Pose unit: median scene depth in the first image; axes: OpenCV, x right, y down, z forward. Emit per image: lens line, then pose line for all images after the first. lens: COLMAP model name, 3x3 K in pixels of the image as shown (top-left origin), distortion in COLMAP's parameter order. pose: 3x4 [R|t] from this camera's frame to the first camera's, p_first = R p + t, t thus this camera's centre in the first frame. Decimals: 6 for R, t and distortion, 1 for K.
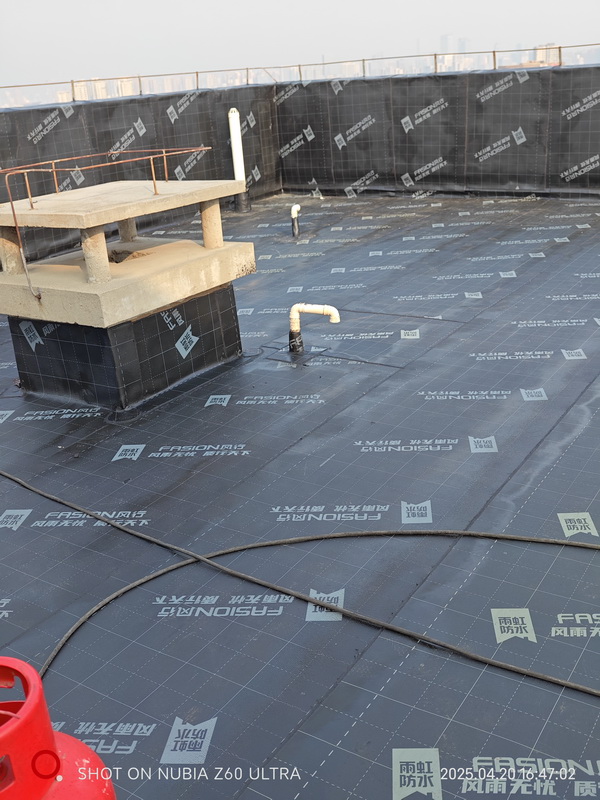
lens RADIAL K [[819.8, 0, 308.6], [0, 819.8, 400.8], [0, 0, 1]] dist [0.249221, -0.854149]
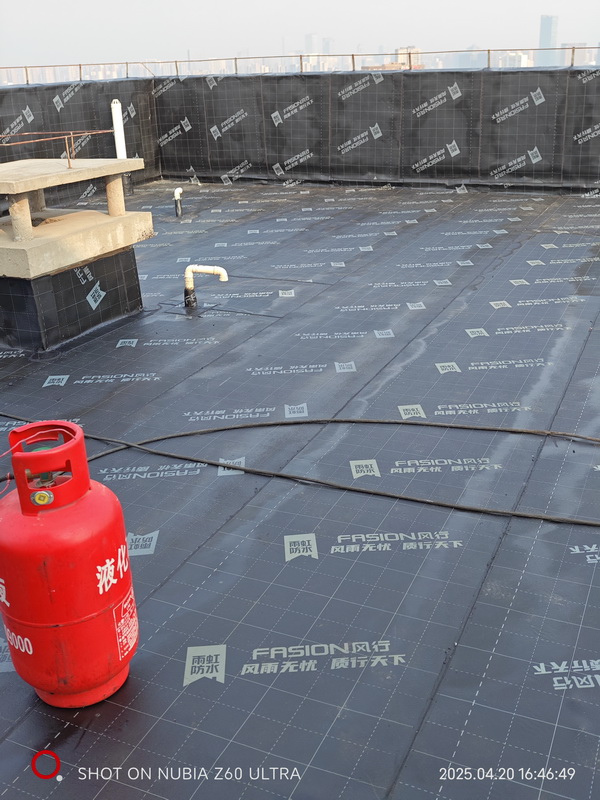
lens RADIAL K [[819.8, 0, 308.6], [0, 819.8, 400.8], [0, 0, 1]] dist [0.249221, -0.854149]
pose [[0.988298, -0.023472, 0.150718, -0.022881], [0.022940, 0.999723, 0.005271, 0.055353], [-0.150800, -0.001752, 0.988563, -0.145457]]
